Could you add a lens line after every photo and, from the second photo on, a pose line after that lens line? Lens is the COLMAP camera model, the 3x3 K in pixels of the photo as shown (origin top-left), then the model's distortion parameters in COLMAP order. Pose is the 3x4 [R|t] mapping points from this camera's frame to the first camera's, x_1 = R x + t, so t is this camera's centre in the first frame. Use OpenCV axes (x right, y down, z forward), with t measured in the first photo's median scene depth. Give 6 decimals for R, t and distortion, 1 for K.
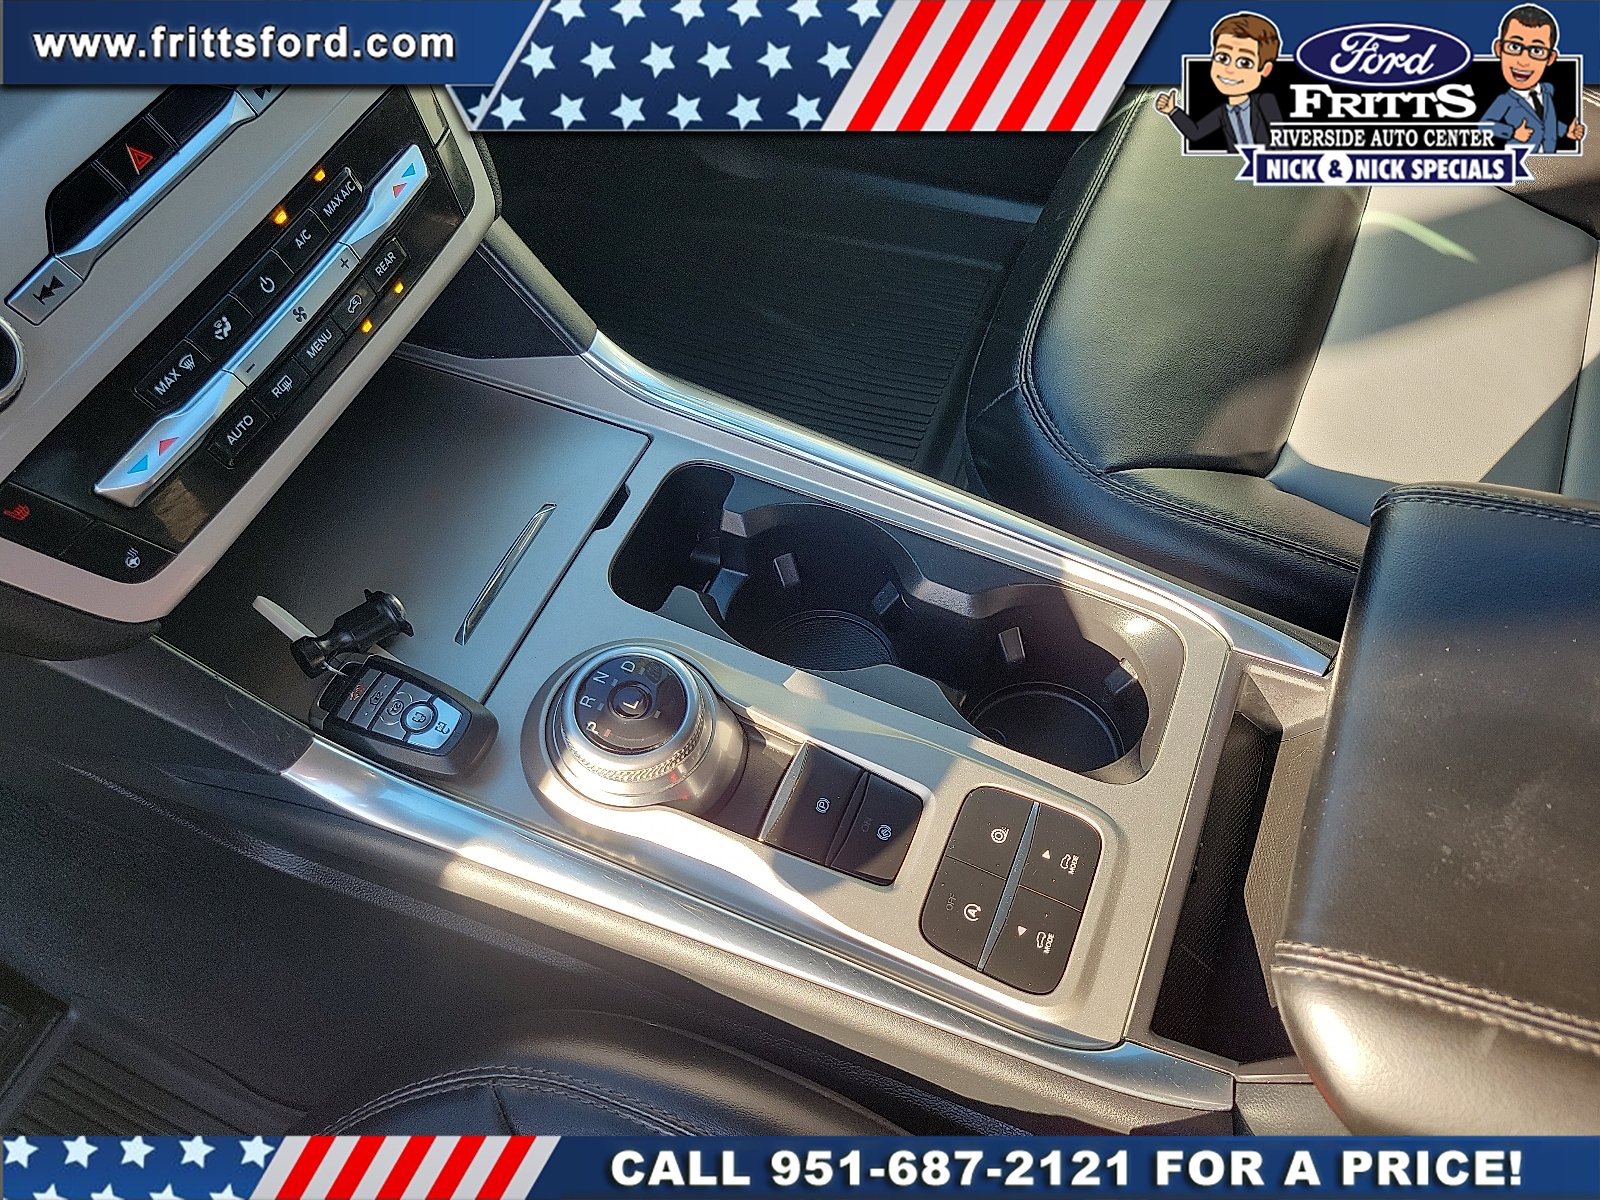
lens RADIAL K [[1200.2, 0, 796.7], [0, 1200.2, 628.6], [0, 0, 1]] dist [0.009639, 0.009602]
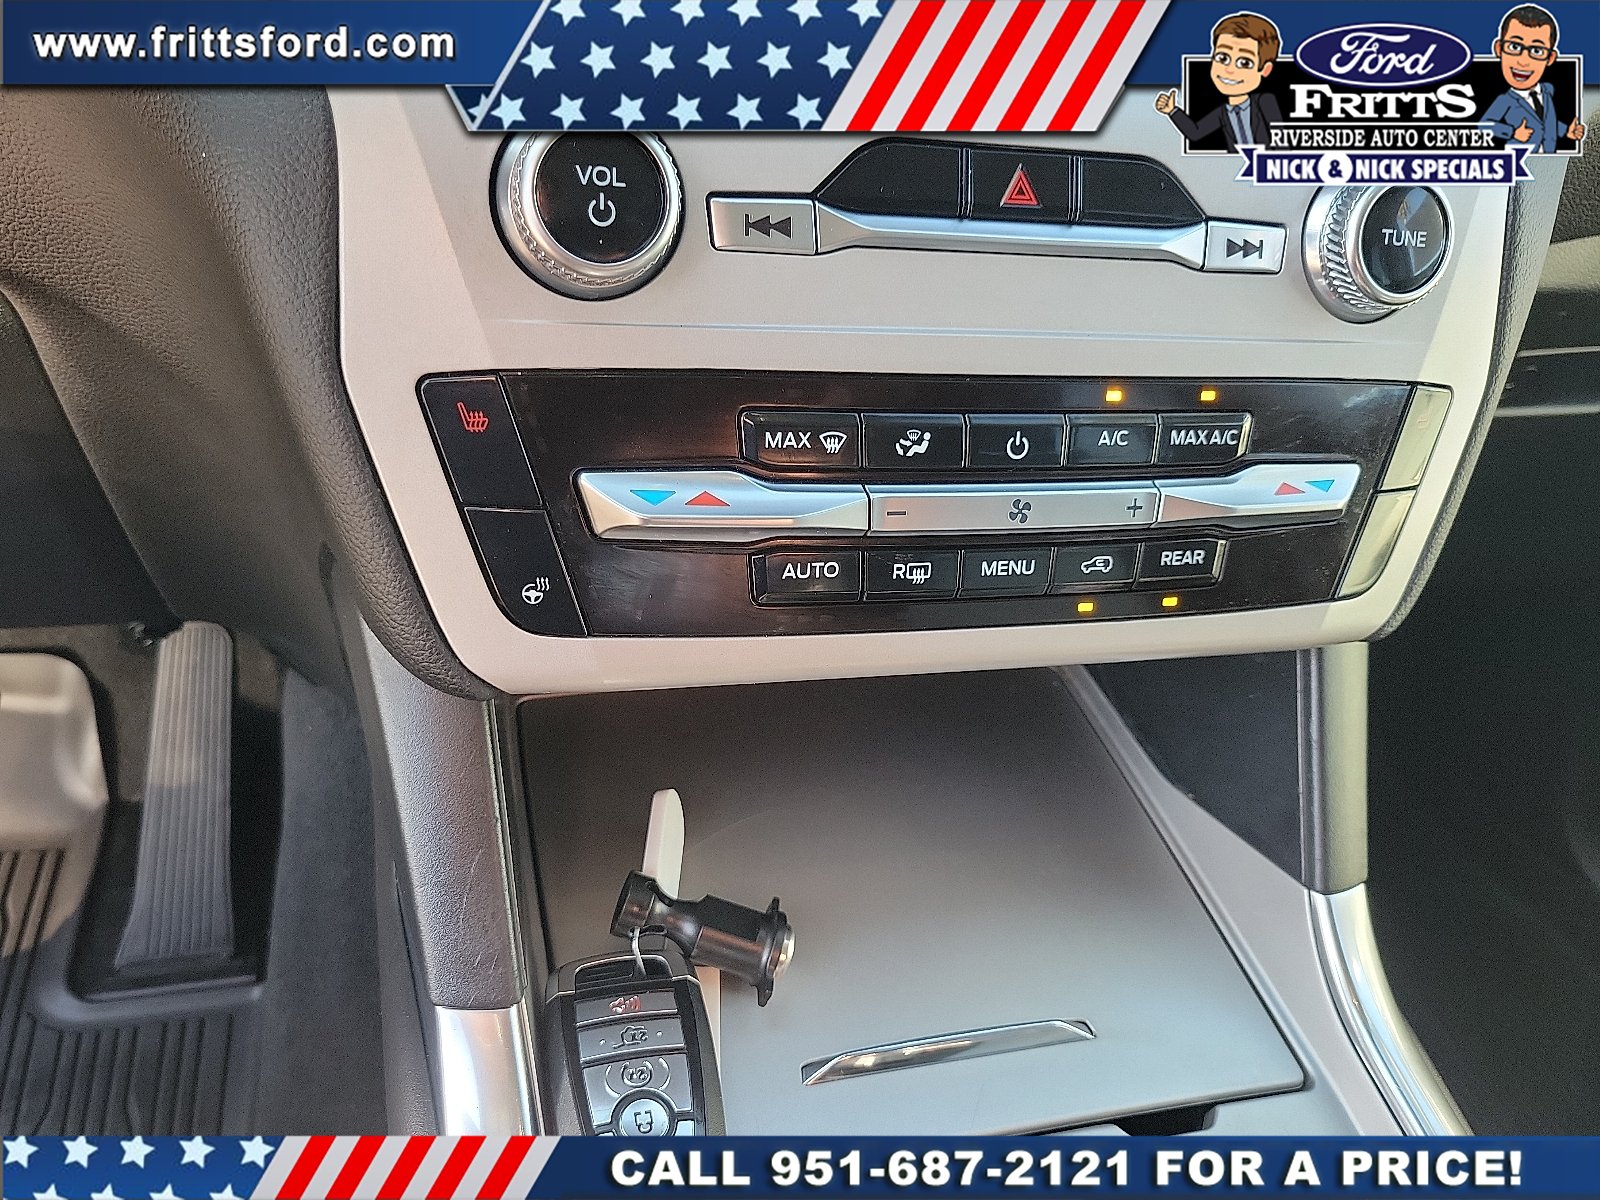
lens RADIAL K [[1200.2, 0, 796.7], [0, 1200.2, 628.6], [0, 0, 1]] dist [0.009639, 0.009602]
pose [[0.600148, 0.598718, -0.530432, -0.121564], [-0.752916, 0.646731, -0.121885, -0.063527], [0.270072, 0.472520, 0.838919, 0.476629]]
